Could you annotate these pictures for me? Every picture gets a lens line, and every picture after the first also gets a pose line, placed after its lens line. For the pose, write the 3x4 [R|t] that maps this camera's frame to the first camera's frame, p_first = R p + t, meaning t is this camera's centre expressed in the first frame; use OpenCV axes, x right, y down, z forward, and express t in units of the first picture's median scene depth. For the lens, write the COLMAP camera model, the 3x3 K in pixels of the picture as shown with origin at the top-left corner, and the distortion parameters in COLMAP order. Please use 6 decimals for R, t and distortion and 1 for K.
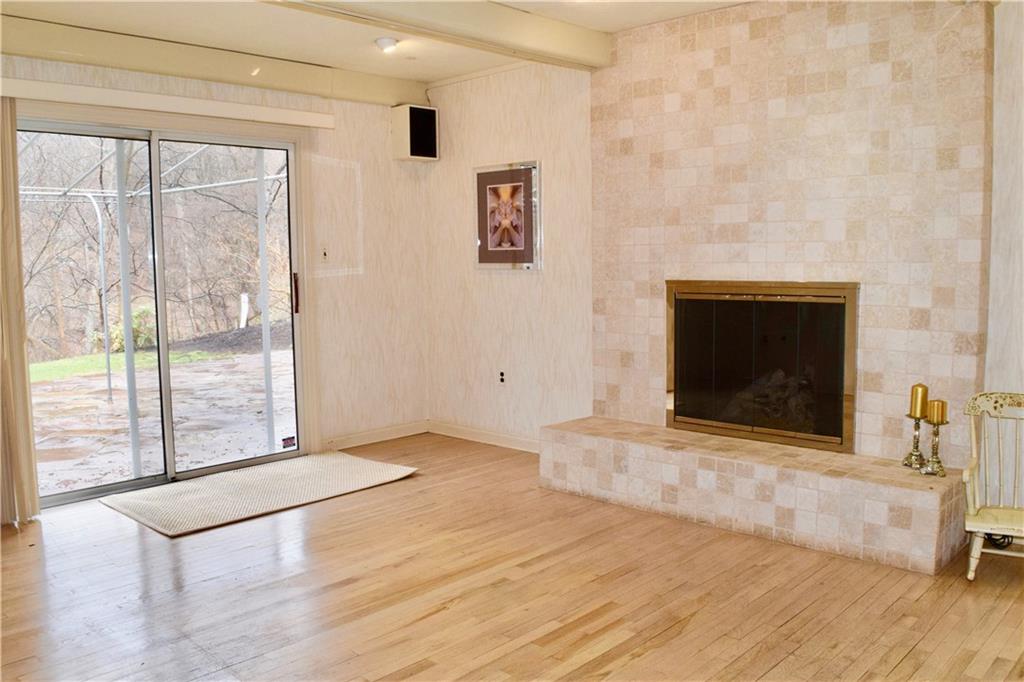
lens RADIAL K [[825.3, 0, 488.9], [0, 825.3, 340.3], [0, 0, 1]] dist [-0.091629, 0.007681]
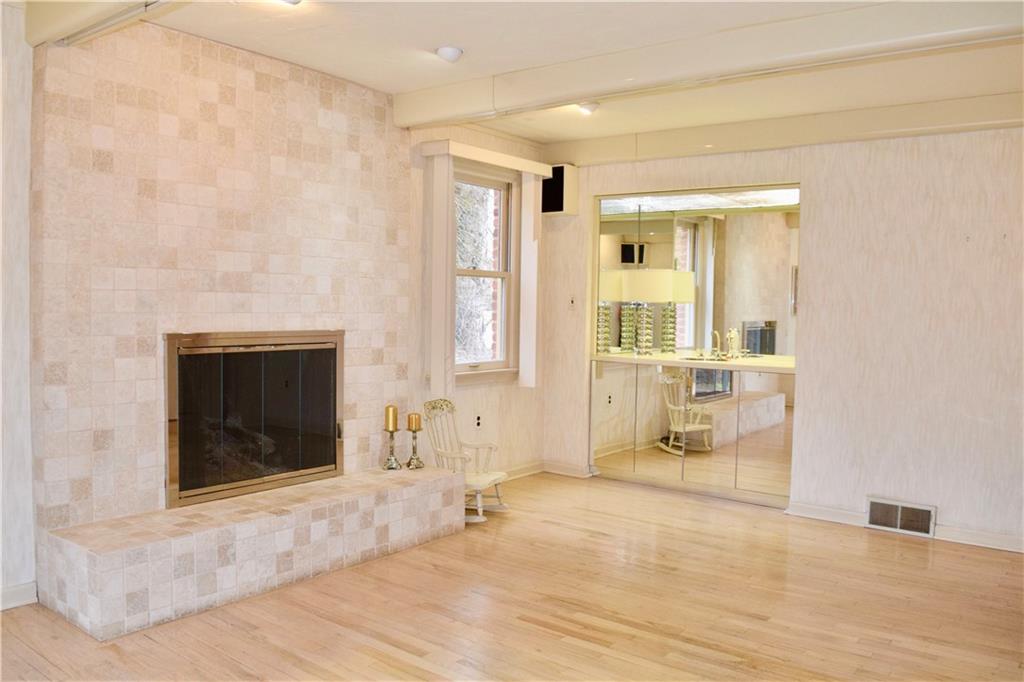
lens RADIAL K [[825.3, 0, 488.9], [0, 825.3, 340.3], [0, 0, 1]] dist [-0.091629, 0.007681]
pose [[-0.101865, -0.033219, 0.994243, -0.709800], [0.080973, 0.995849, 0.041568, -0.081972], [-0.991497, 0.084741, -0.098753, 0.834047]]
